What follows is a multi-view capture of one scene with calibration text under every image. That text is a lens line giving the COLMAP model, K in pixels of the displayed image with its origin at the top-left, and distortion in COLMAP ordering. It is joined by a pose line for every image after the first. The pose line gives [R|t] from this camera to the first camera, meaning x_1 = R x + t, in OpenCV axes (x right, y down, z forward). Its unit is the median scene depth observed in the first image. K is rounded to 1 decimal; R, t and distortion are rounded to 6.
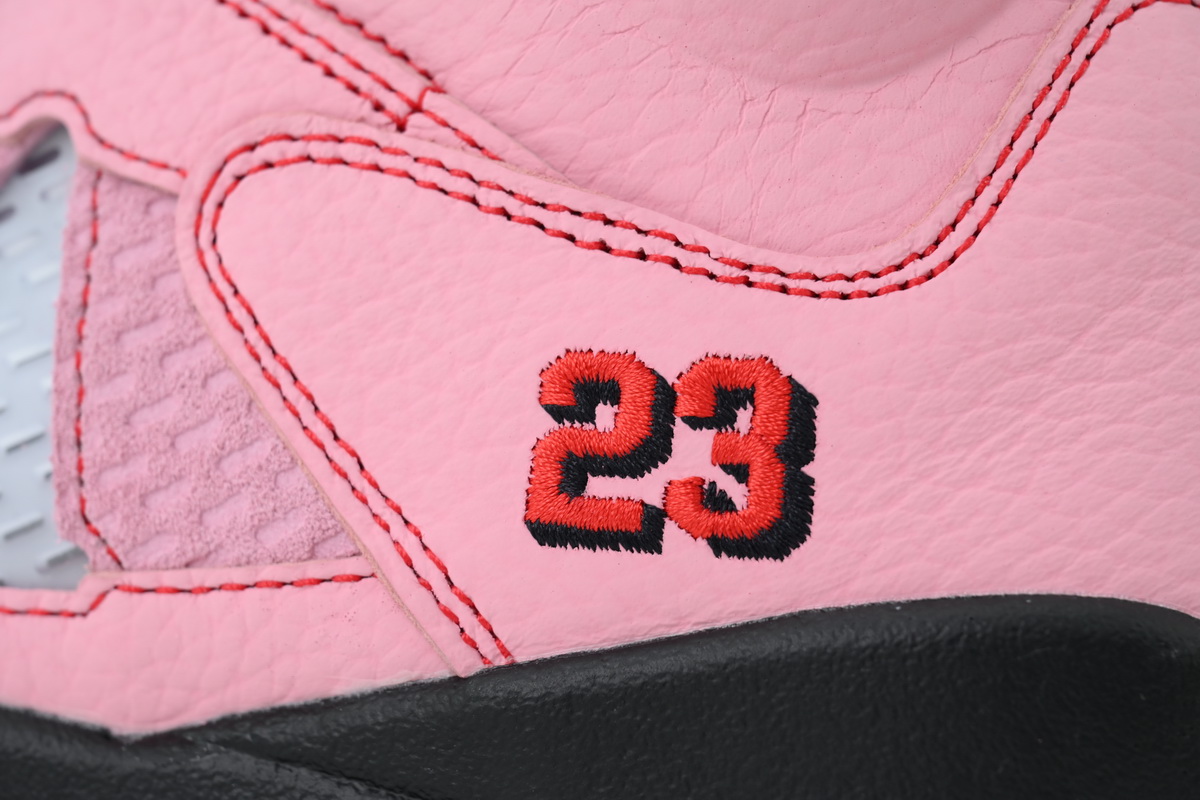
lens RADIAL K [[4105.7, 0, 599.8], [0, 4105.7, 400.1], [0, 0, 1]] dist [0.157668, 0.000000]
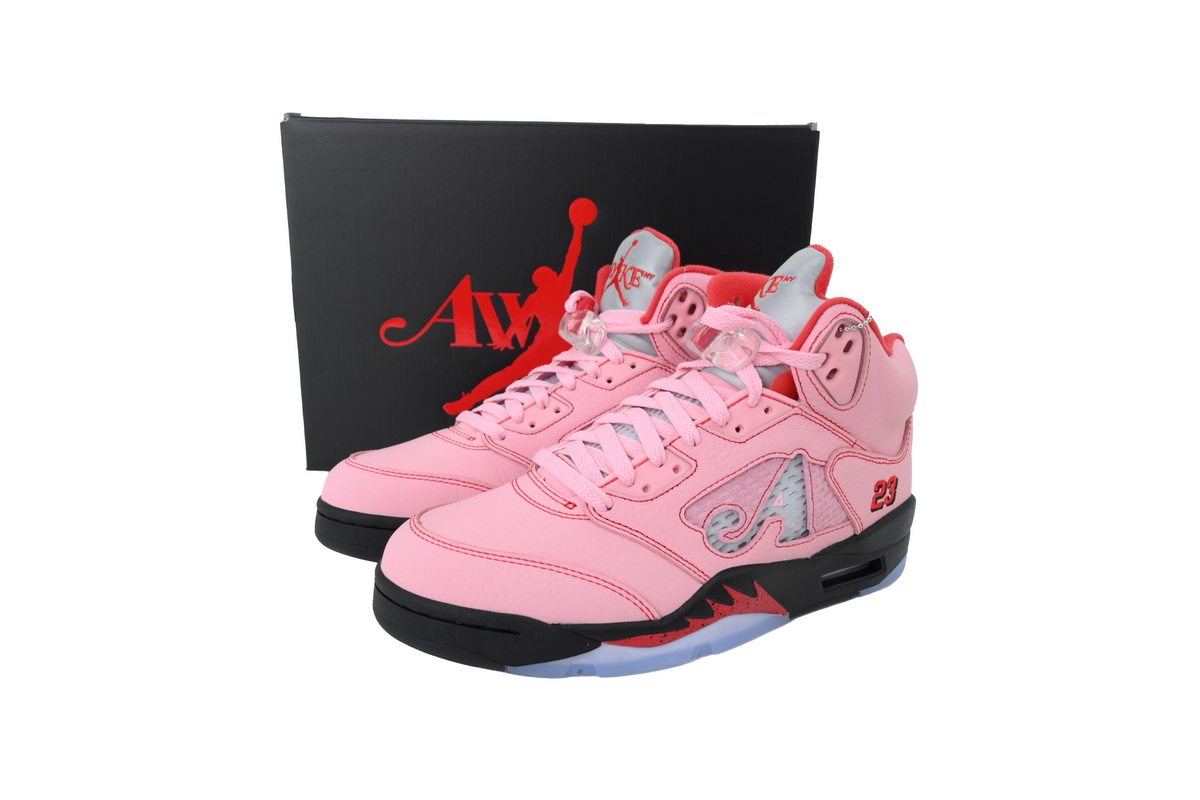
lens RADIAL K [[790.1, 0, 602.2], [0, 790.1, 396.6], [0, 0, 1]] dist [-0.006524, -0.000396]
pose [[0.643607, -0.197219, 0.739510, -1.098670], [-0.044936, 0.954826, 0.293750, -0.452343], [-0.764036, -0.222290, 0.605670, 0.635584]]
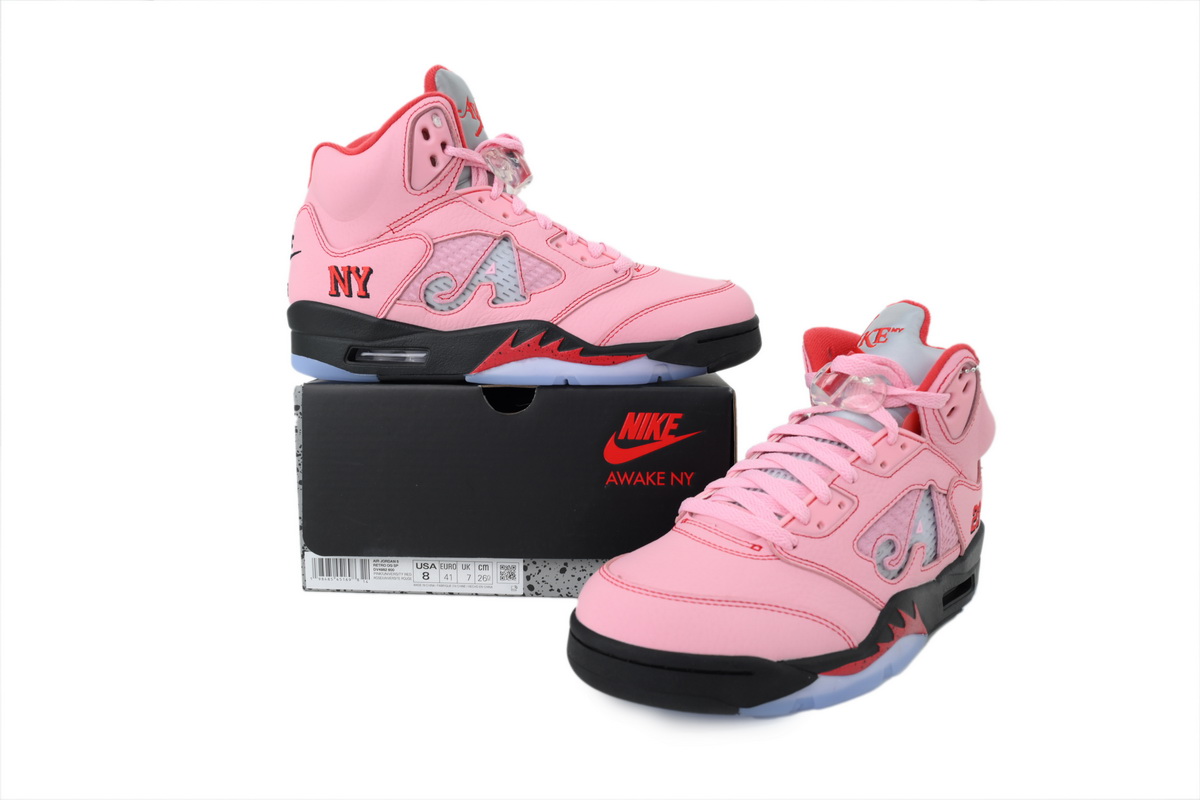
lens RADIAL K [[790.1, 0, 603.7], [0, 790.1, 396.1], [0, 0, 1]] dist [-0.006524, -0.000396]
pose [[0.448942, -0.158326, 0.879423, -1.398762], [-0.054608, 0.977477, 0.203856, -0.421490], [-0.891891, -0.139543, 0.430184, 1.011388]]
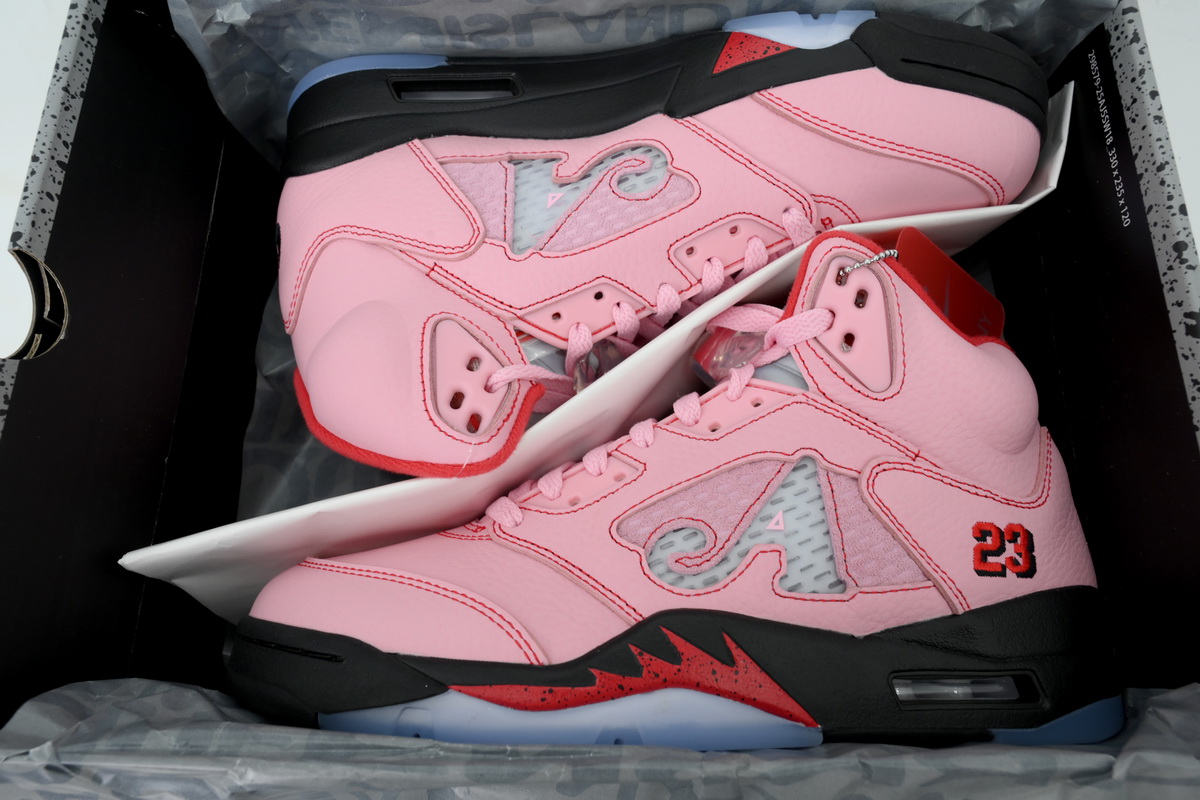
lens RADIAL K [[790.1, 0, 596.1], [0, 790.1, 398.4], [0, 0, 1]] dist [-0.006524, -0.000396]
pose [[0.892965, 0.070078, 0.444638, -0.638334], [0.008211, 0.985107, -0.171749, -0.002595], [-0.450051, 0.157016, 0.879090, 0.513117]]
